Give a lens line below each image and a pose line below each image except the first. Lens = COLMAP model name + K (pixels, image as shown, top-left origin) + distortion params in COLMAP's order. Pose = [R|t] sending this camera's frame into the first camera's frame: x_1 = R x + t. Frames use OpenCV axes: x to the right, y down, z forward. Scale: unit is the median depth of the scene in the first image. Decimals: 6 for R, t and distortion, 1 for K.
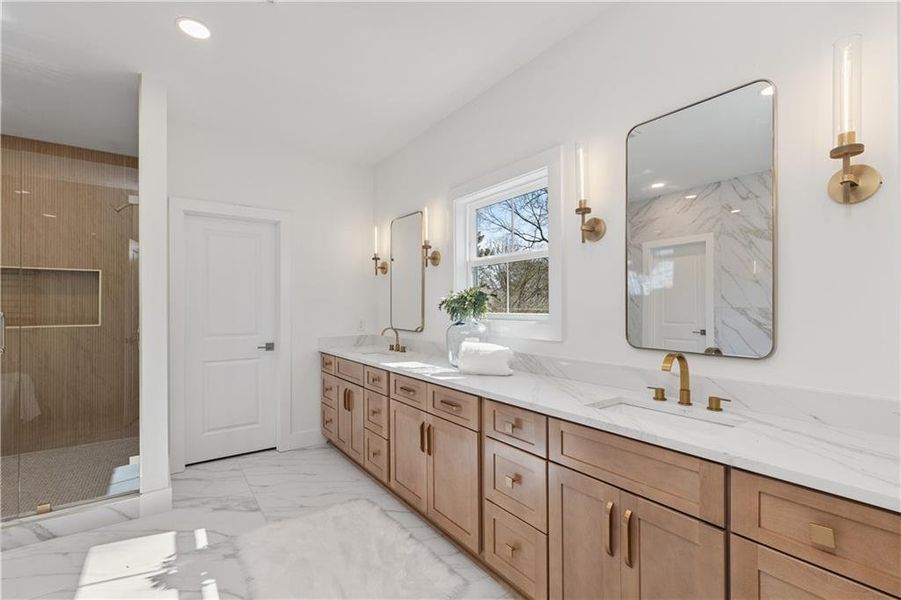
lens RADIAL K [[404.4, 0, 452.0], [0, 404.4, 314.4], [0, 0, 1]] dist [-0.001575, -0.000309]
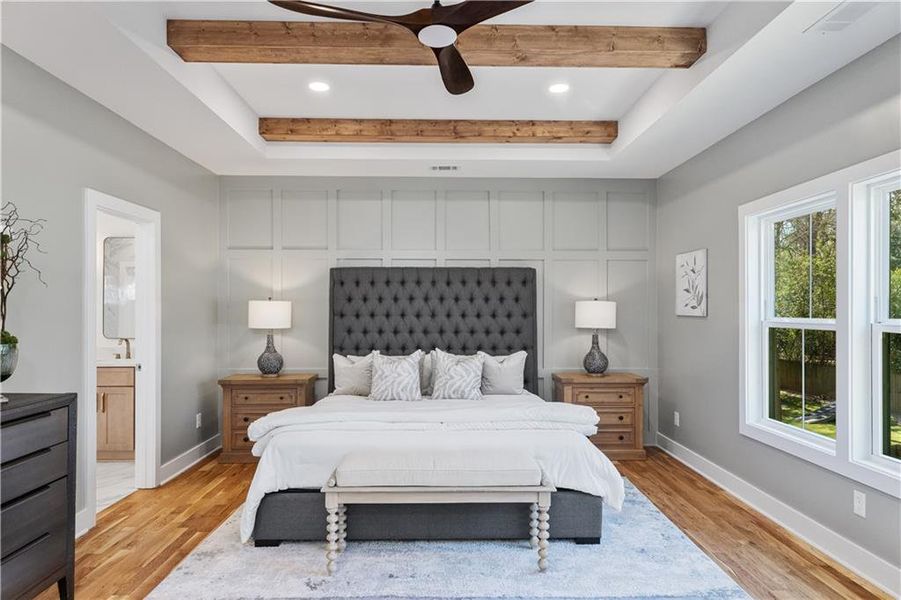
lens RADIAL K [[545.2, 0, 451.8], [0, 545.2, 307.9], [0, 0, 1]] dist [0.004885, 0.000171]
pose [[0.566953, 0.004166, 0.823739, -1.108208], [0.000789, 0.999984, -0.005600, -0.076639], [-0.823750, 0.003825, 0.566941, -2.645608]]
